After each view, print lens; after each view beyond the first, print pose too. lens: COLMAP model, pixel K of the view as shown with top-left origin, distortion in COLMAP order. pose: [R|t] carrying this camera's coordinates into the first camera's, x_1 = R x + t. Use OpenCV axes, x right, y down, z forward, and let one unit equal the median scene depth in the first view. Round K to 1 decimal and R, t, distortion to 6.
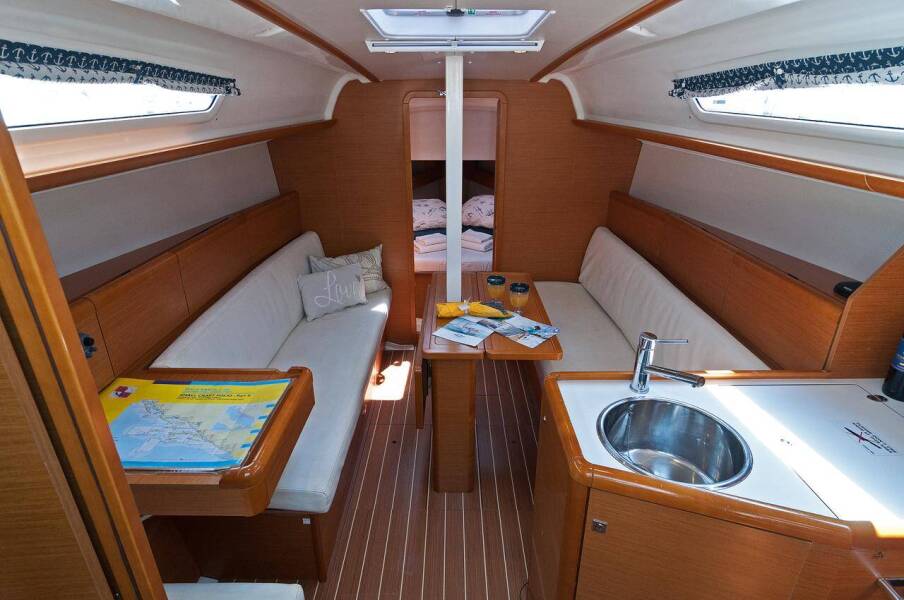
lens RADIAL K [[466.1, 0, 454.2], [0, 466.1, 304.1], [0, 0, 1]] dist [0.004295, -0.001021]
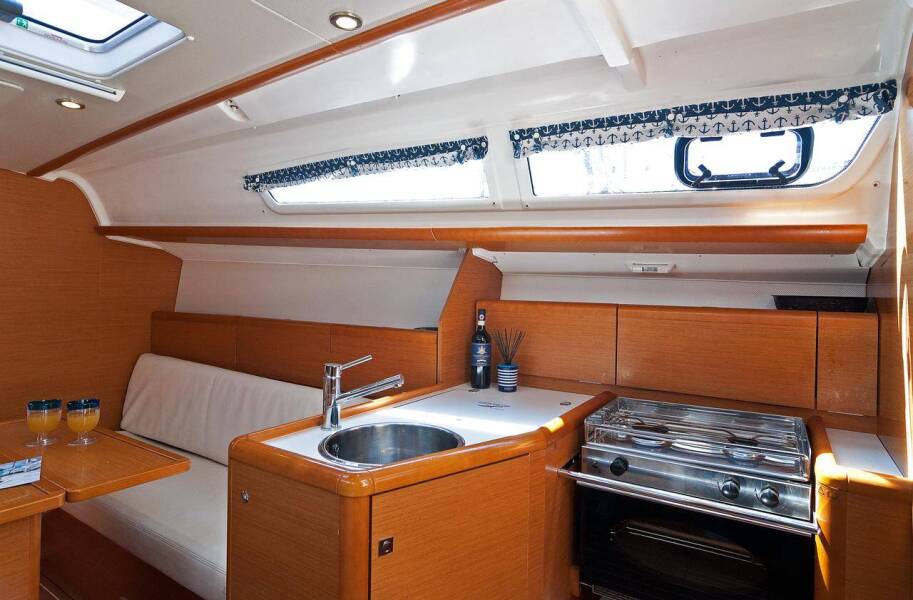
lens RADIAL K [[495.0, 0, 454.2], [0, 495.0, 295.2], [0, 0, 1]] dist [0.002470, -0.000154]
pose [[0.559660, 0.000147, 0.828722, -0.270948], [0.297399, 0.933354, -0.201007, 0.194388], [-0.773521, 0.358957, 0.522317, 0.189309]]
